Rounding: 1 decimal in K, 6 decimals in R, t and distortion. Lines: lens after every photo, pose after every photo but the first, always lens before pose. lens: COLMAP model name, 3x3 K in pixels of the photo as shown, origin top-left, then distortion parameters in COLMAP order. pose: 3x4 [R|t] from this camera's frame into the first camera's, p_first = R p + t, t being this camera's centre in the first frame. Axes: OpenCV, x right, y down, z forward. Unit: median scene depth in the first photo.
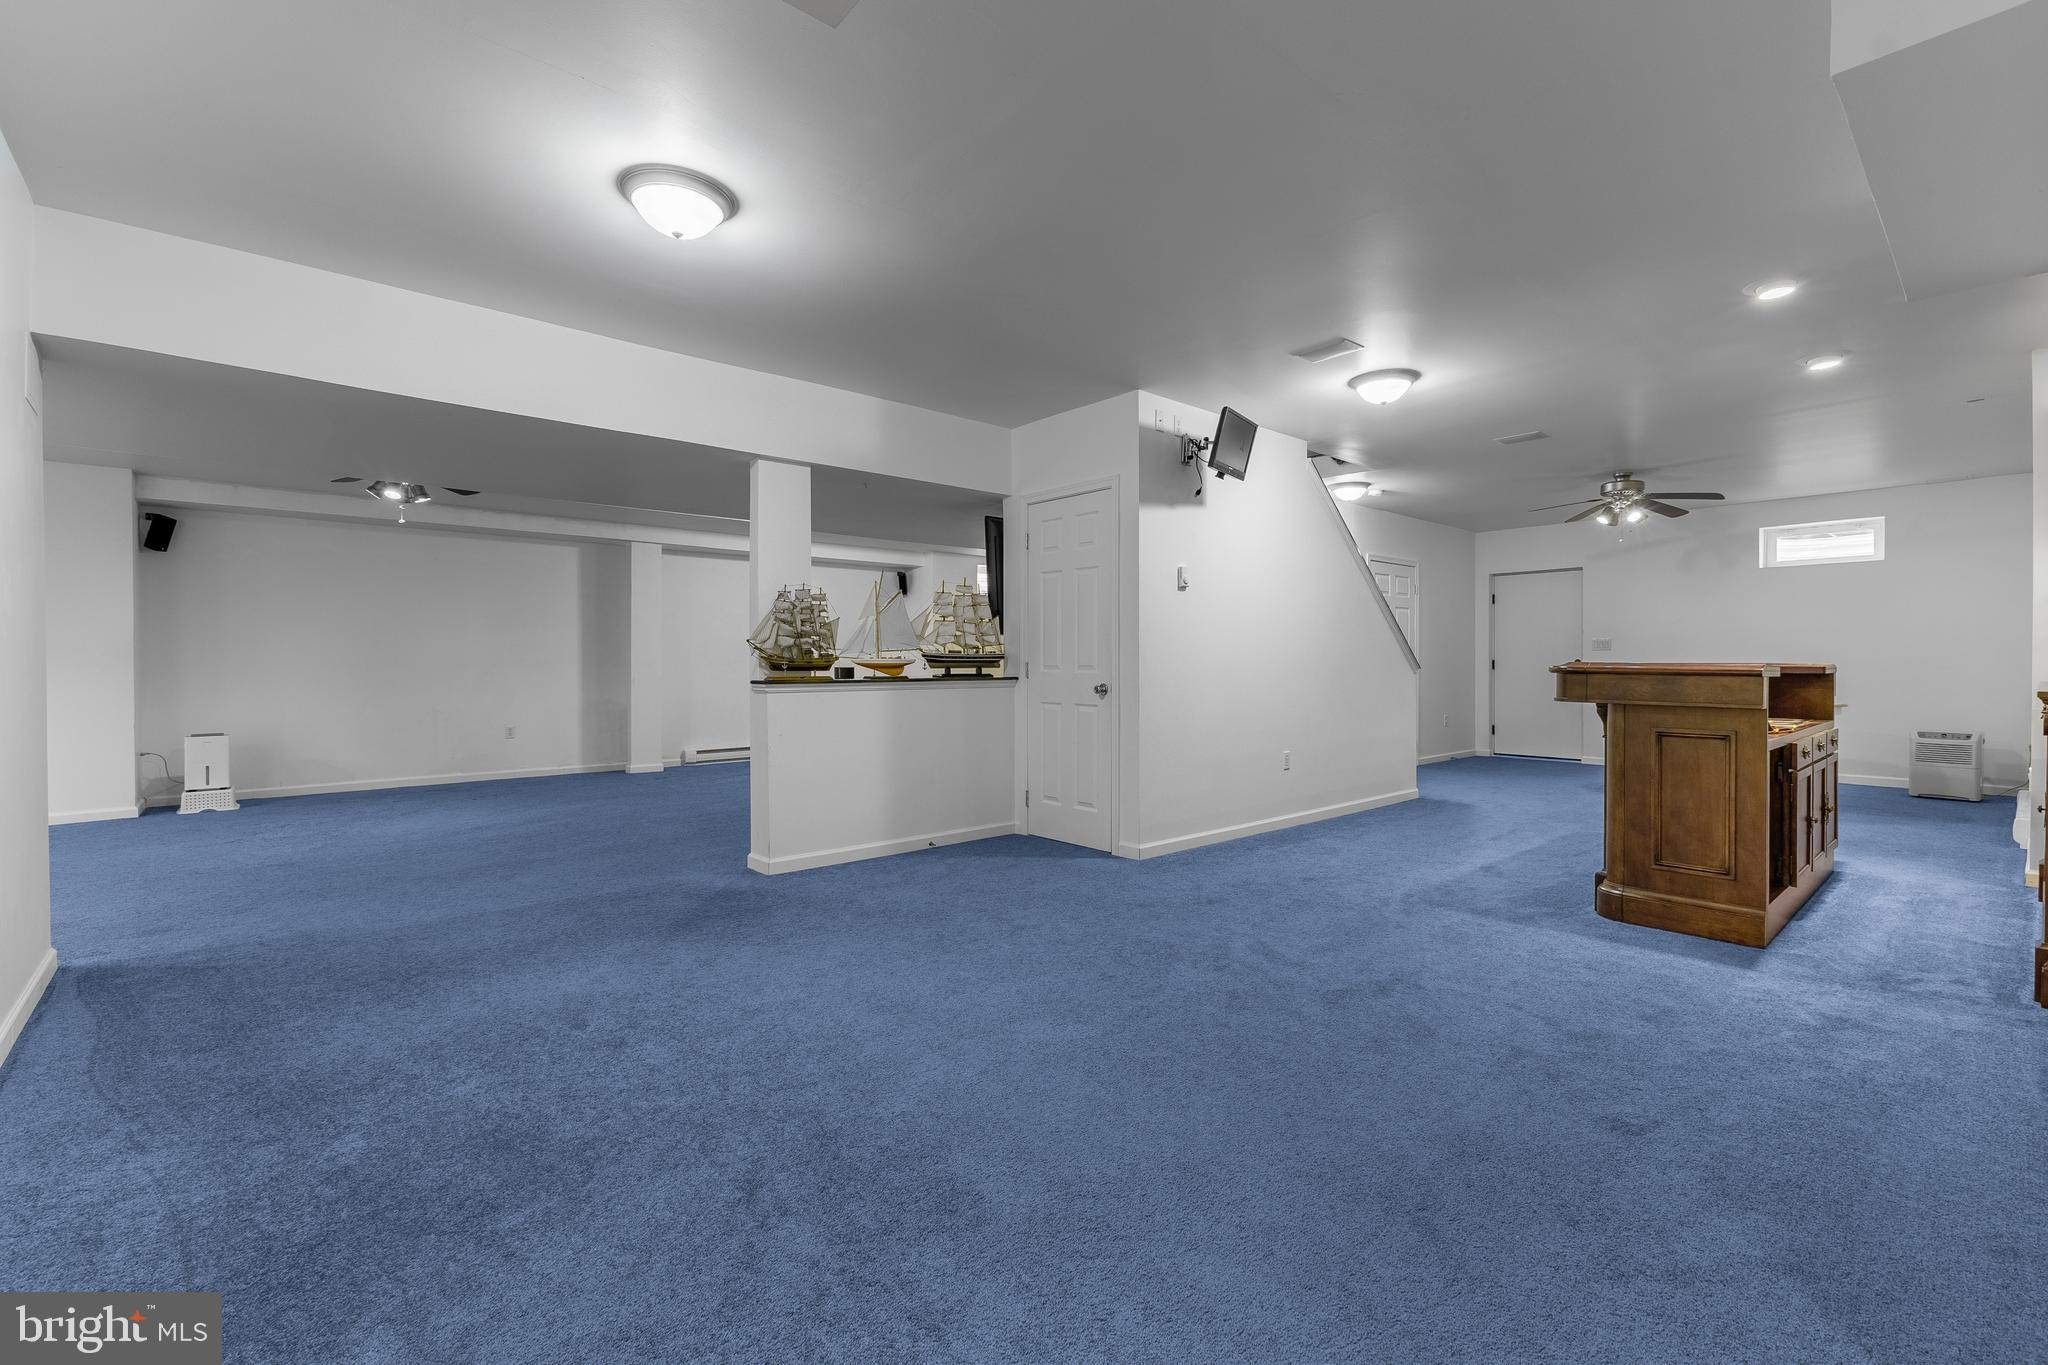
lens RADIAL K [[892.5, 0, 1027.2], [0, 892.5, 684.0], [0, 0, 1]] dist [0.002596, 0.000126]
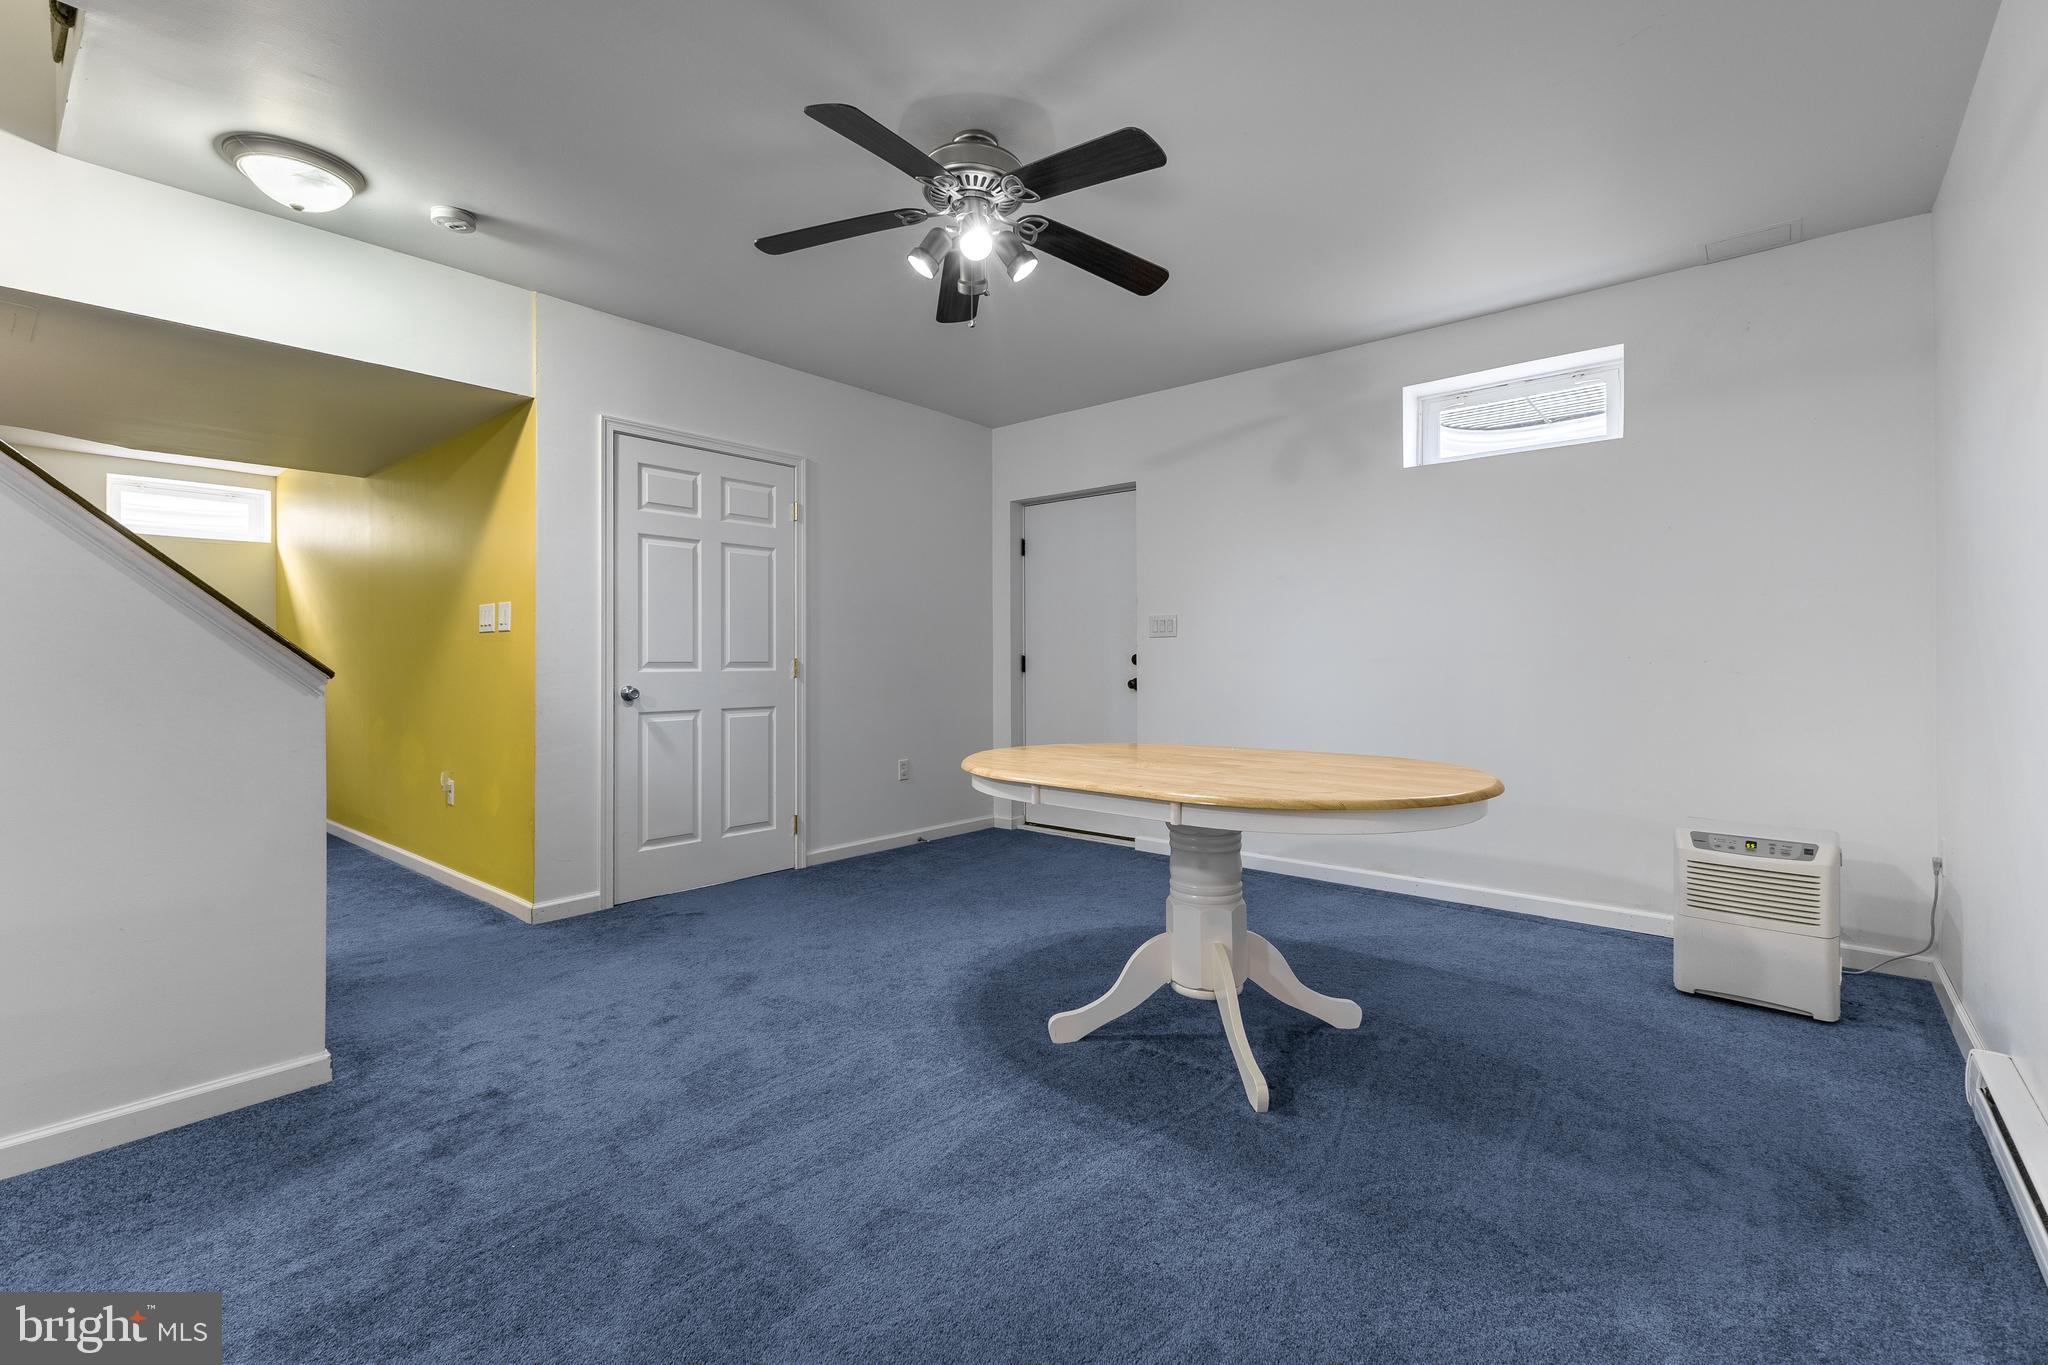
lens RADIAL K [[892.5, 0, 1022.5], [0, 892.5, 669.3], [0, 0, 1]] dist [0.002596, 0.000126]
pose [[0.992209, 0.001423, 0.124574, 0.653113], [0.000881, 0.999830, -0.018437, -0.011606], [-0.124579, 0.018403, 0.992039, 0.644402]]
